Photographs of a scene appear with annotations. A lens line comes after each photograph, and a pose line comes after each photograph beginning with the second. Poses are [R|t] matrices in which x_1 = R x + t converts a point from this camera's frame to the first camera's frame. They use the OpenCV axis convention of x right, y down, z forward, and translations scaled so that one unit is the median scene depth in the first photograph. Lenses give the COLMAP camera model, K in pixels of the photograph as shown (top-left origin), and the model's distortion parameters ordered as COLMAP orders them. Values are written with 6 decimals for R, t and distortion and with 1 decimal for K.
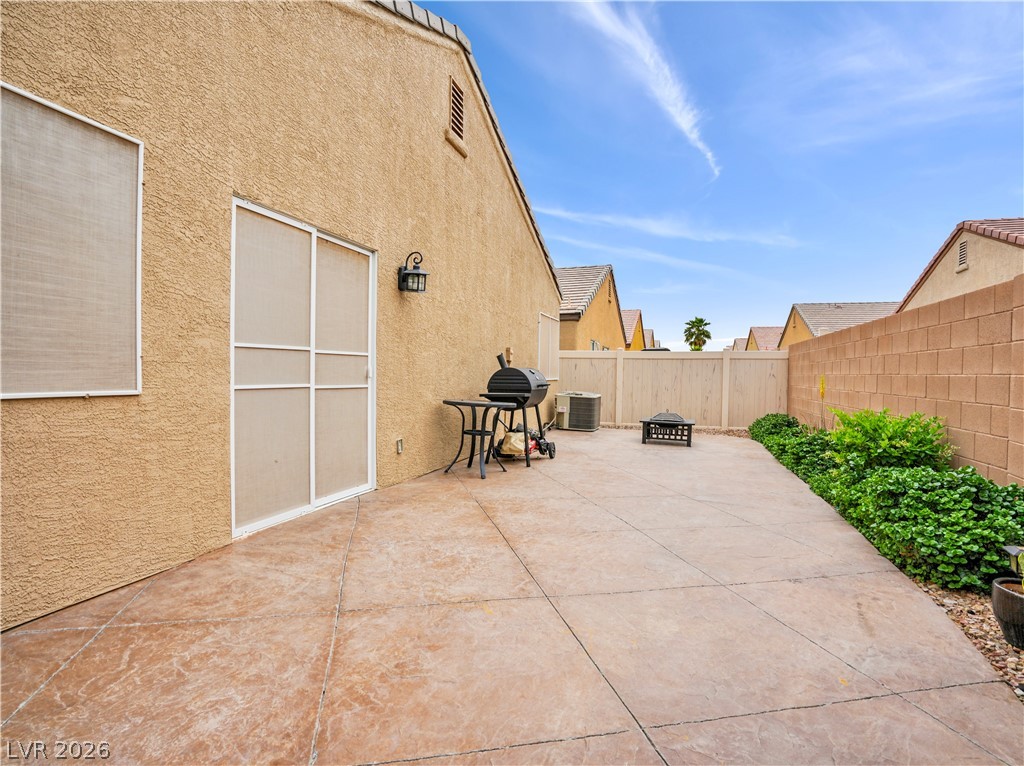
lens RADIAL K [[524.1, 0, 511.9], [0, 524.1, 380.6], [0, 0, 1]] dist [-0.045535, 0.014371]
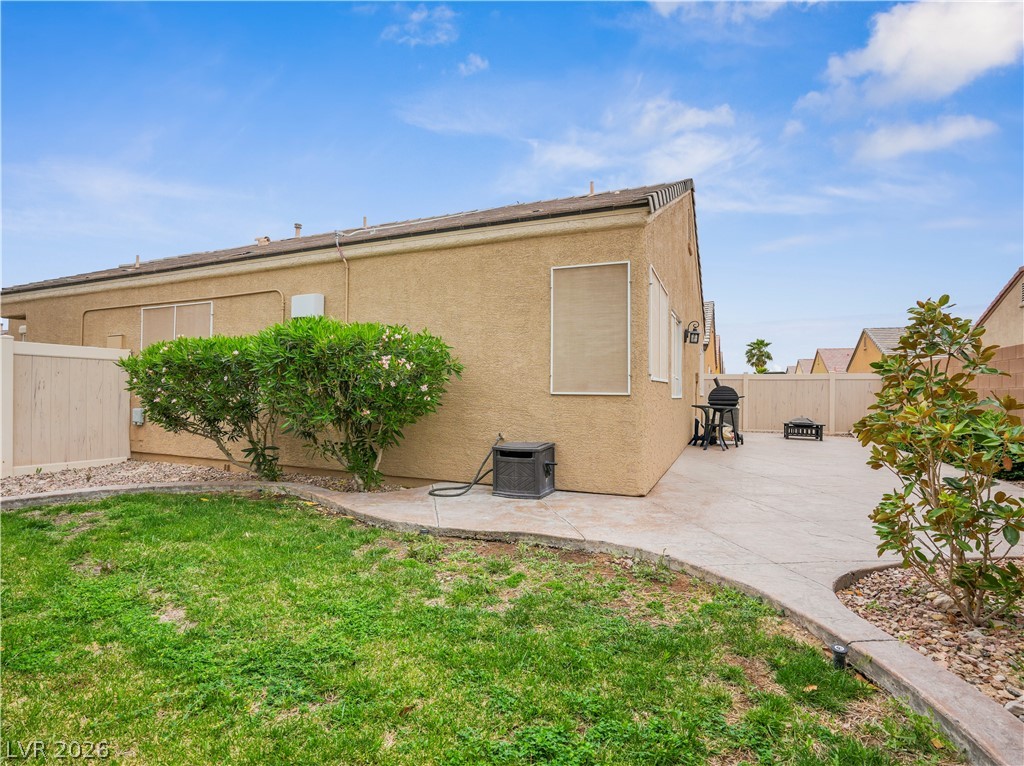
lens RADIAL K [[524.1, 0, 511.9], [0, 524.1, 386.8], [0, 0, 1]] dist [-0.045535, 0.014371]
pose [[0.996828, -0.002746, -0.079536, -0.111773], [0.000490, 0.999597, -0.028377, 0.004829], [0.079582, 0.028248, 0.996428, -0.138740]]
